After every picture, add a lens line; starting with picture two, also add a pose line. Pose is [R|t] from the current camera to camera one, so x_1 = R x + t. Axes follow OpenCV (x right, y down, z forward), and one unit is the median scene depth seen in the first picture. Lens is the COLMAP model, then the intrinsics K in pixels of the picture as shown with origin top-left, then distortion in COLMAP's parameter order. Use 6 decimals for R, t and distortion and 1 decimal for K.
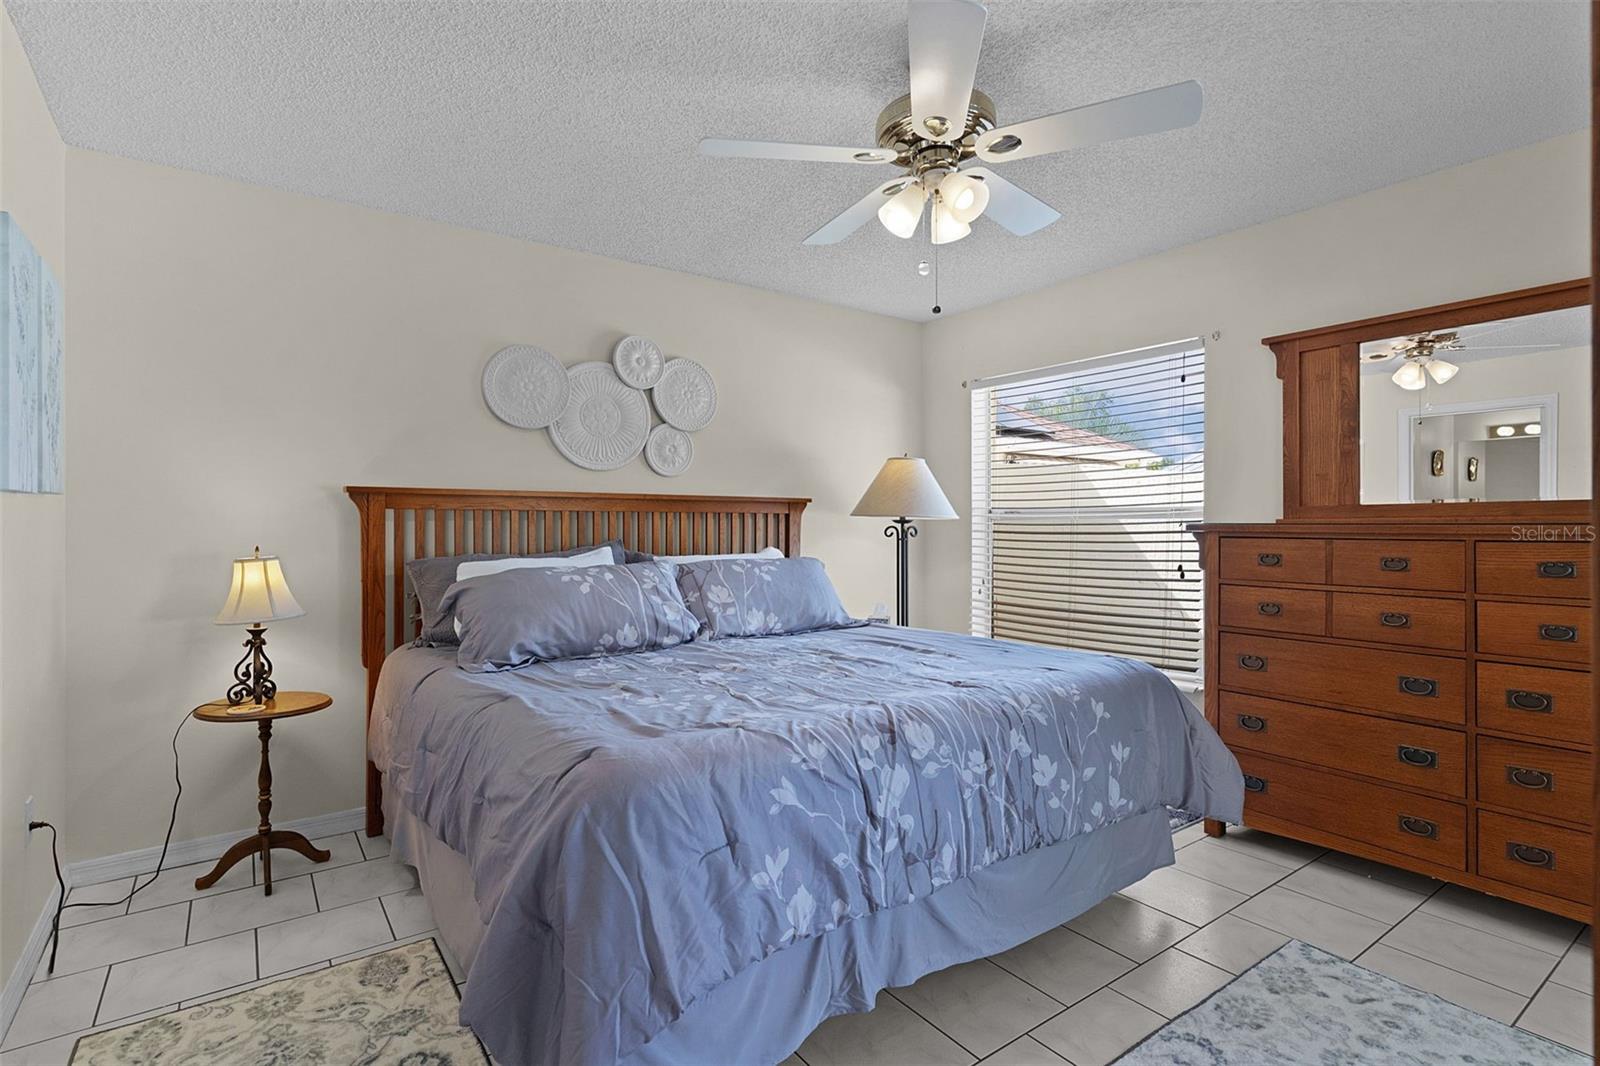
lens RADIAL K [[774.7, 0, 801.0], [0, 774.7, 530.4], [0, 0, 1]] dist [-0.000199, -0.000518]
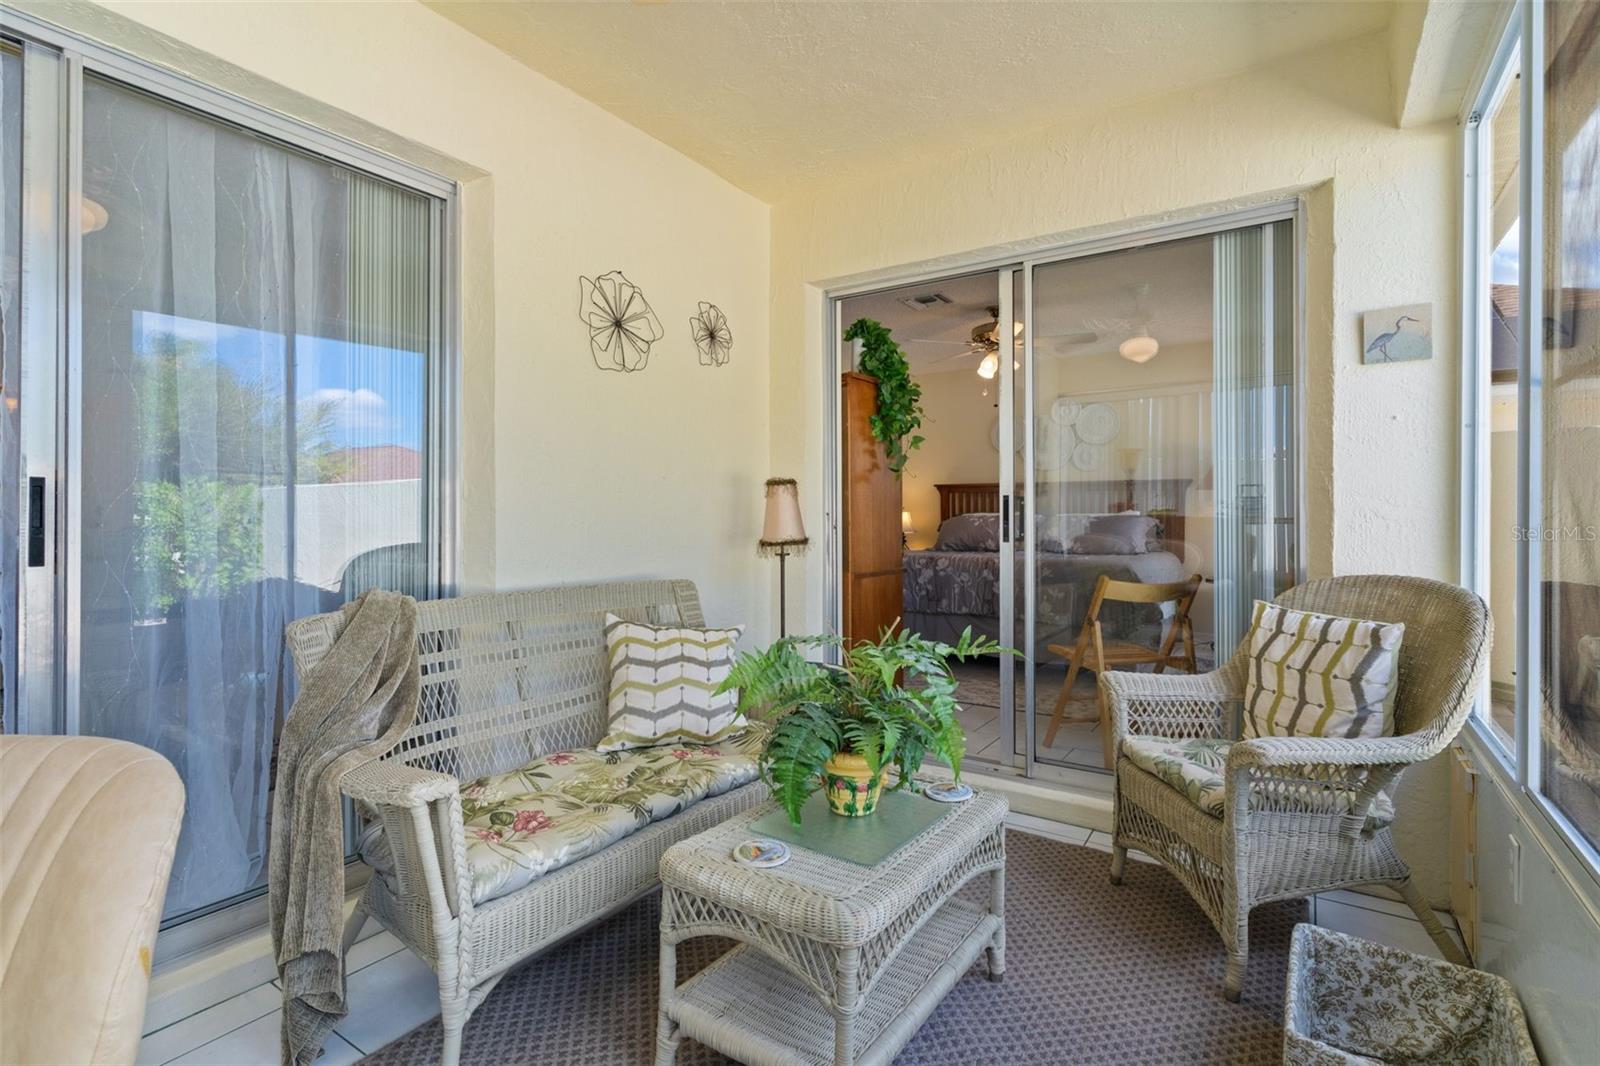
lens RADIAL K [[774.7, 0, 798.7], [0, 774.7, 527.5], [0, 0, 1]] dist [-0.000199, -0.000518]
pose [[0.350167, 0.005344, -0.936672, 1.804055], [-0.006699, 0.999972, 0.003200, 0.085453], [0.936664, 0.005154, 0.350193, -0.357618]]
